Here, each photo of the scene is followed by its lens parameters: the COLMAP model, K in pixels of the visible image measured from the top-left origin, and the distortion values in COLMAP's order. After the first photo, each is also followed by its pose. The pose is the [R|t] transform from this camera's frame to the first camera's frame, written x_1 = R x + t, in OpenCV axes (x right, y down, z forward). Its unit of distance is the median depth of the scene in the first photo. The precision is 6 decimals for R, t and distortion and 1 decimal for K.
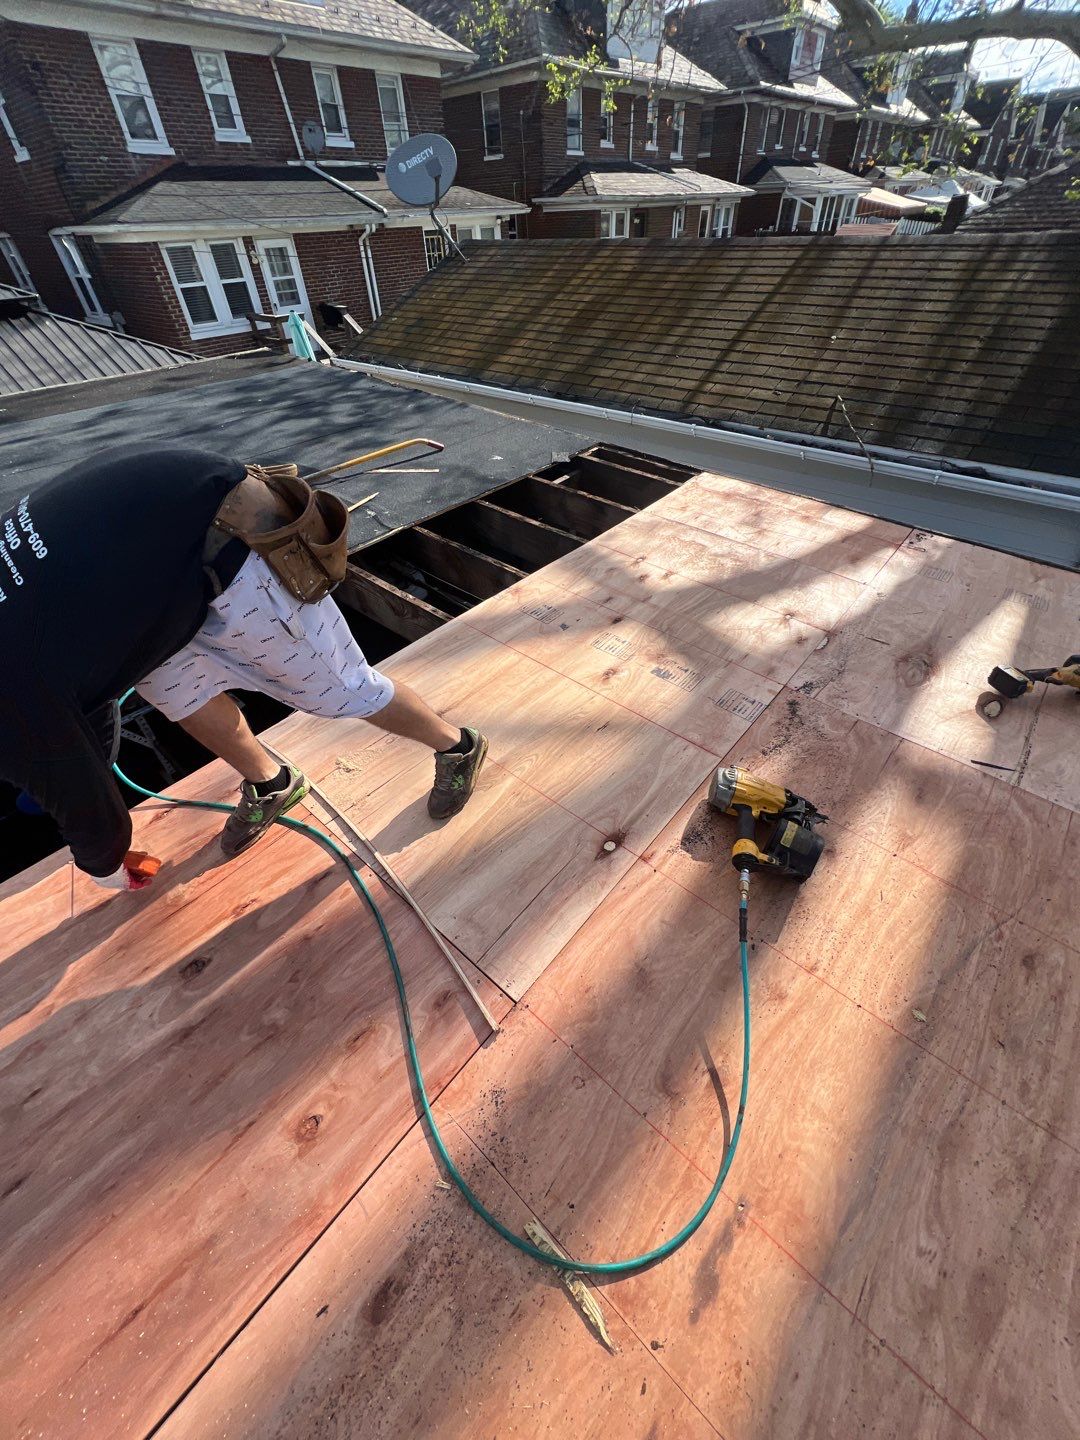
lens RADIAL K [[569.6, 0, 546.8], [0, 569.6, 716.3], [0, 0, 1]] dist [-0.001866, 0.000048]
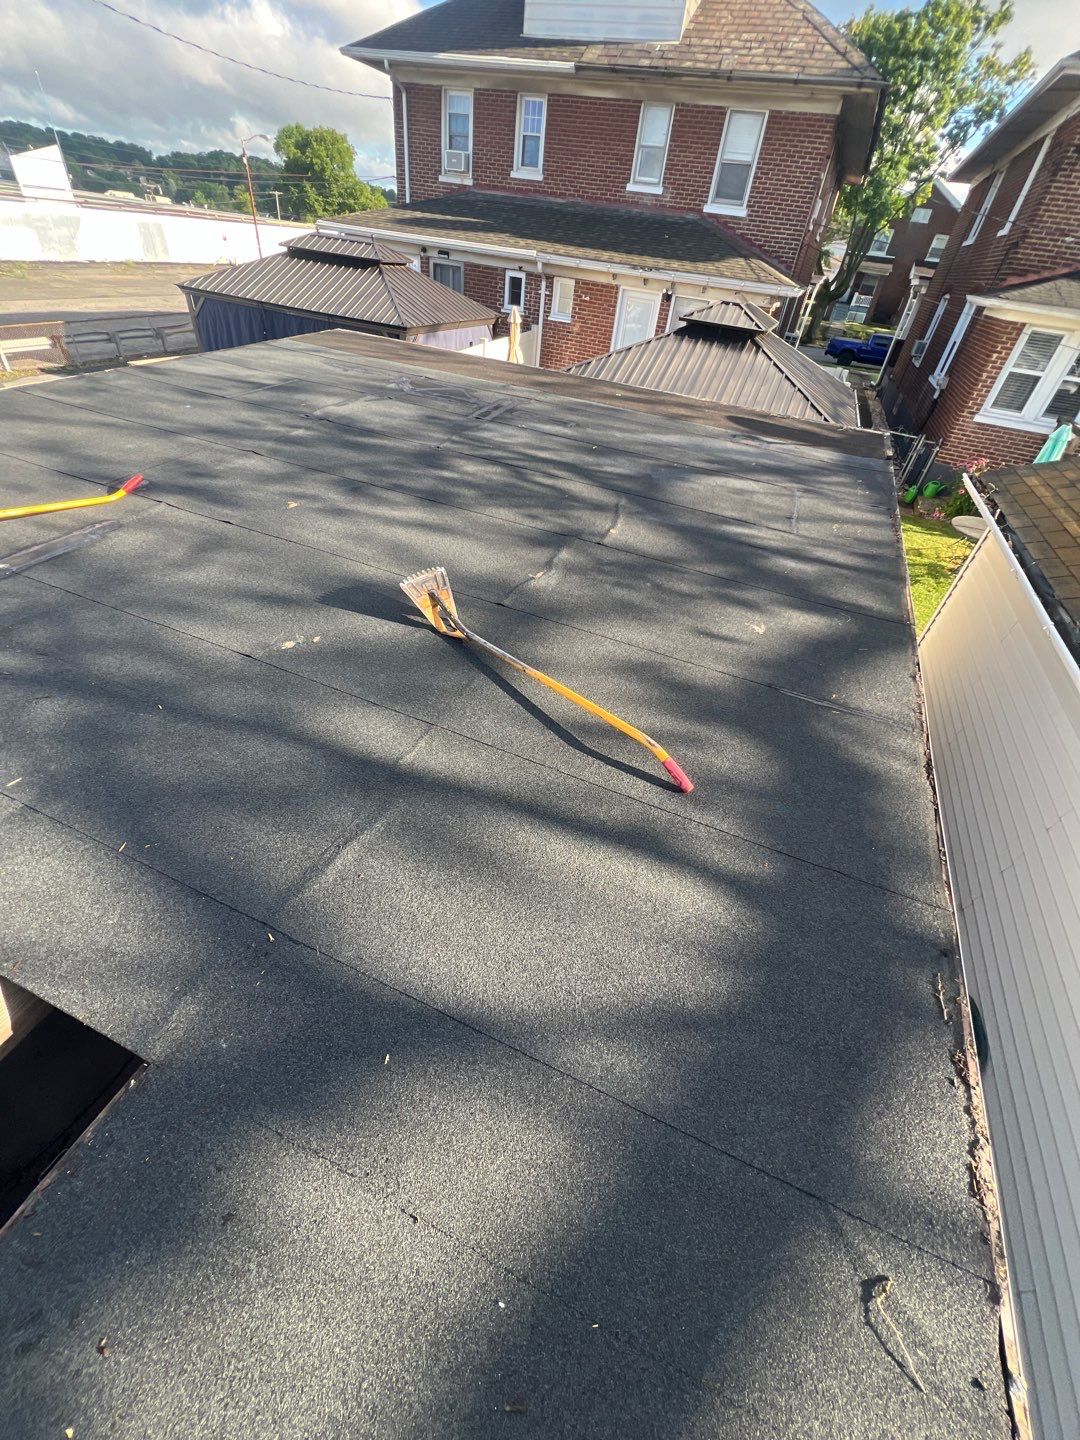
lens RADIAL K [[575.8, 0, 543.7], [0, 575.8, 713.7], [0, 0, 1]] dist [-0.000628, 0.000872]
pose [[0.305240, 0.654542, -0.691667, 0.396254], [-0.712376, 0.638952, 0.290278, -0.402861], [0.631941, 0.404122, 0.661314, 0.400685]]
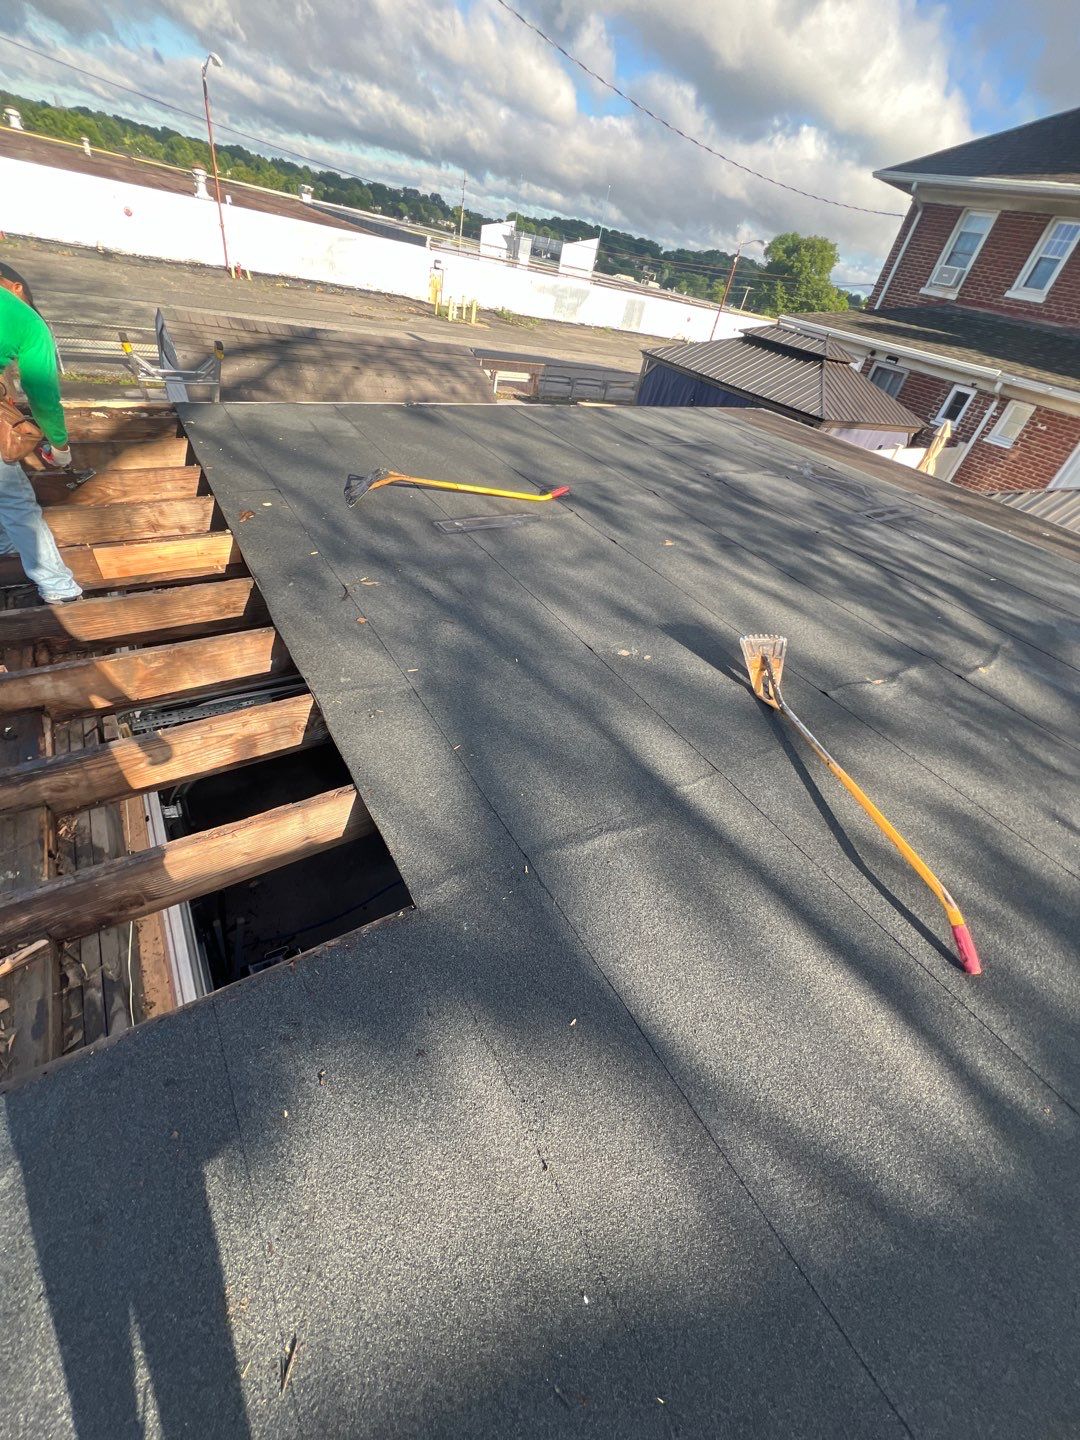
lens RADIAL K [[573.3, 0, 546.8], [0, 573.3, 715.2], [0, 0, 1]] dist [0.000948, -0.000477]
pose [[-0.293230, 0.586984, -0.754630, 0.432528], [-0.755025, 0.342024, 0.559425, -0.368698], [0.586475, 0.733805, 0.342896, 0.369467]]
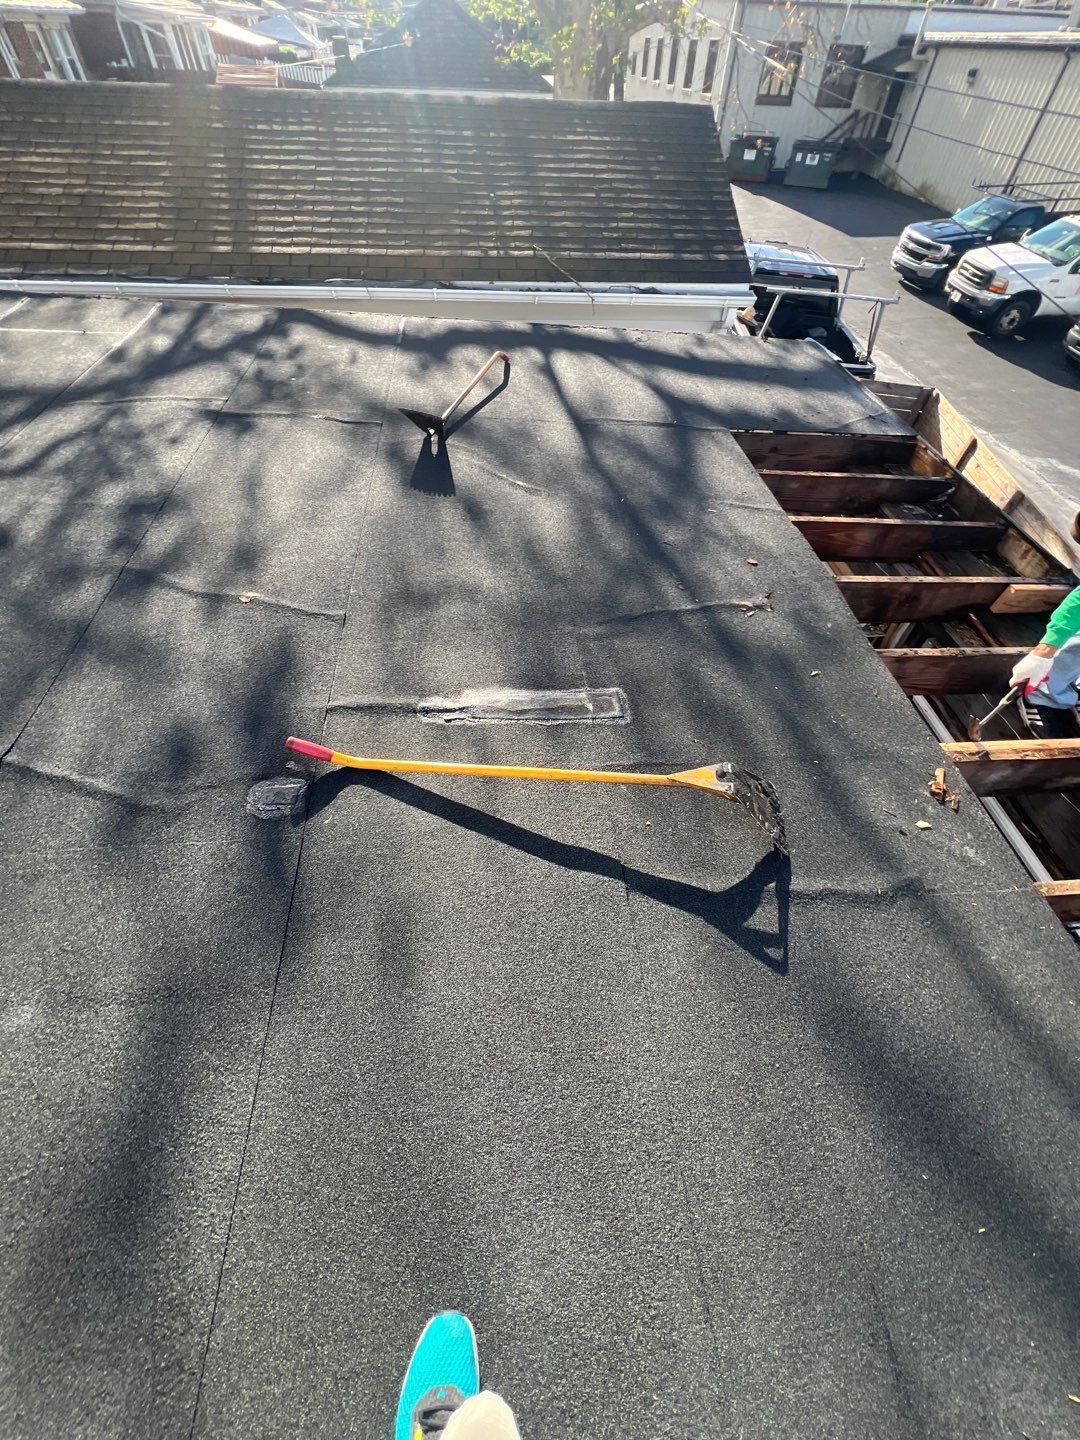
lens RADIAL K [[569.6, 0, 546.8], [0, 569.6, 716.3], [0, 0, 1]] dist [-0.001866, 0.000048]
pose [[0.687497, -0.518547, 0.508386, -0.663818], [0.439106, 0.854438, 0.277707, -0.014551], [-0.578389, 0.032313, 0.815121, -0.004139]]
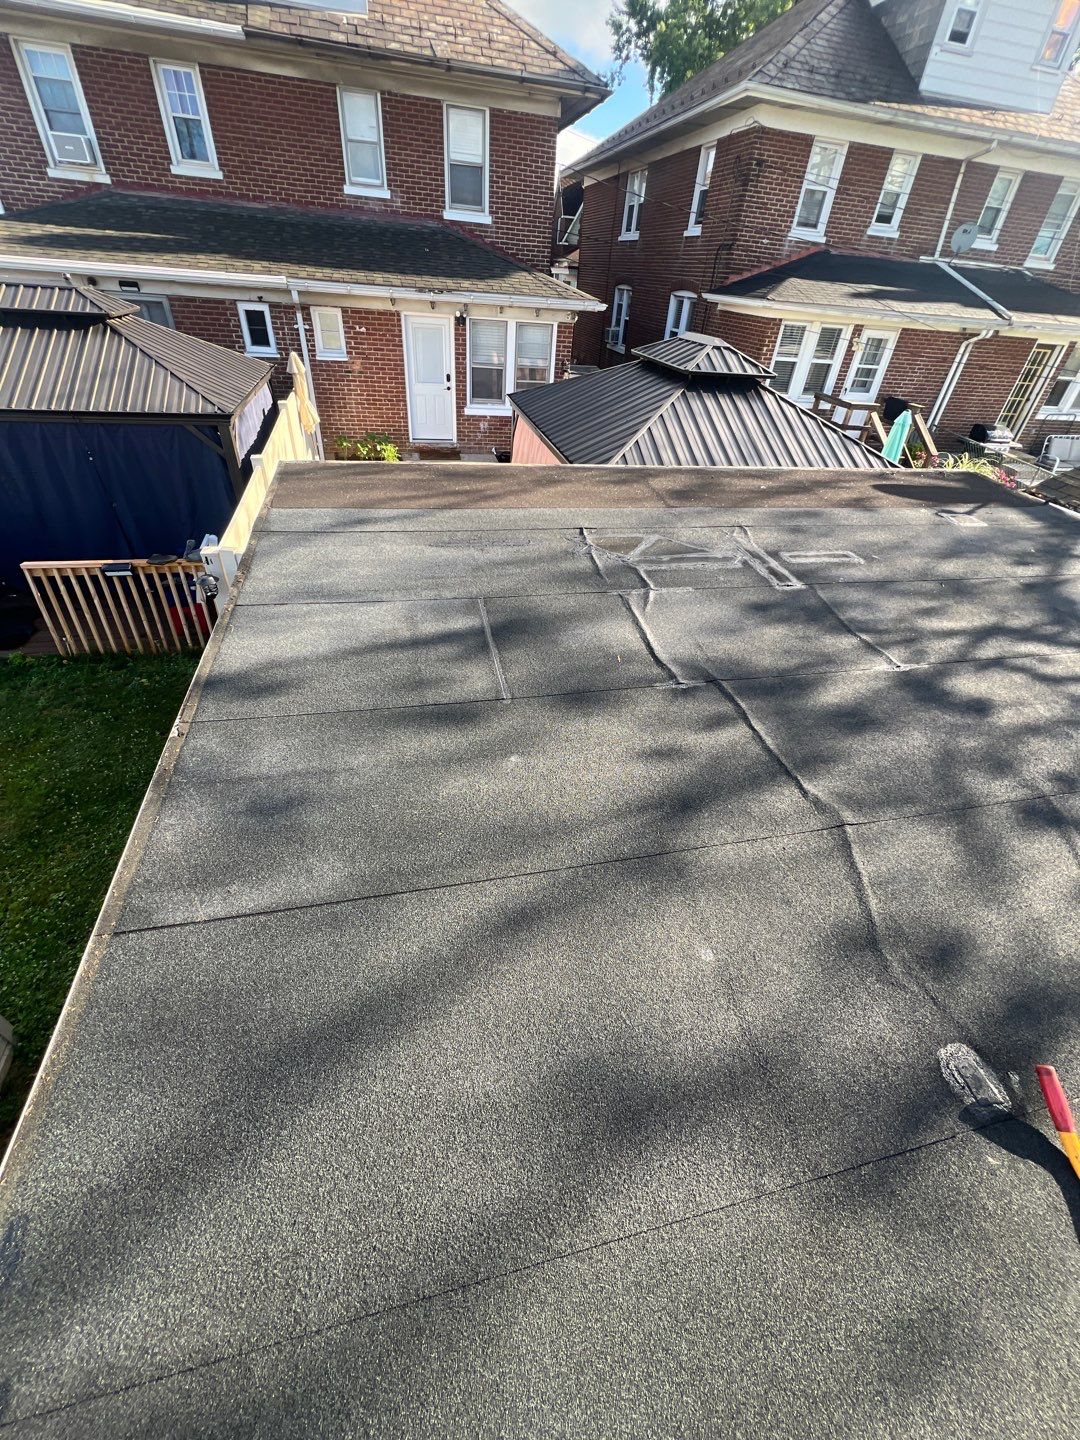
lens RADIAL K [[569.6, 0, 546.8], [0, 569.6, 716.3], [0, 0, 1]] dist [-0.001866, 0.000048]
pose [[0.798757, 0.436837, -0.413717, -0.793133], [-0.466476, 0.883929, 0.032707, -0.025863], [0.379984, 0.166864, 0.909818, -0.024057]]
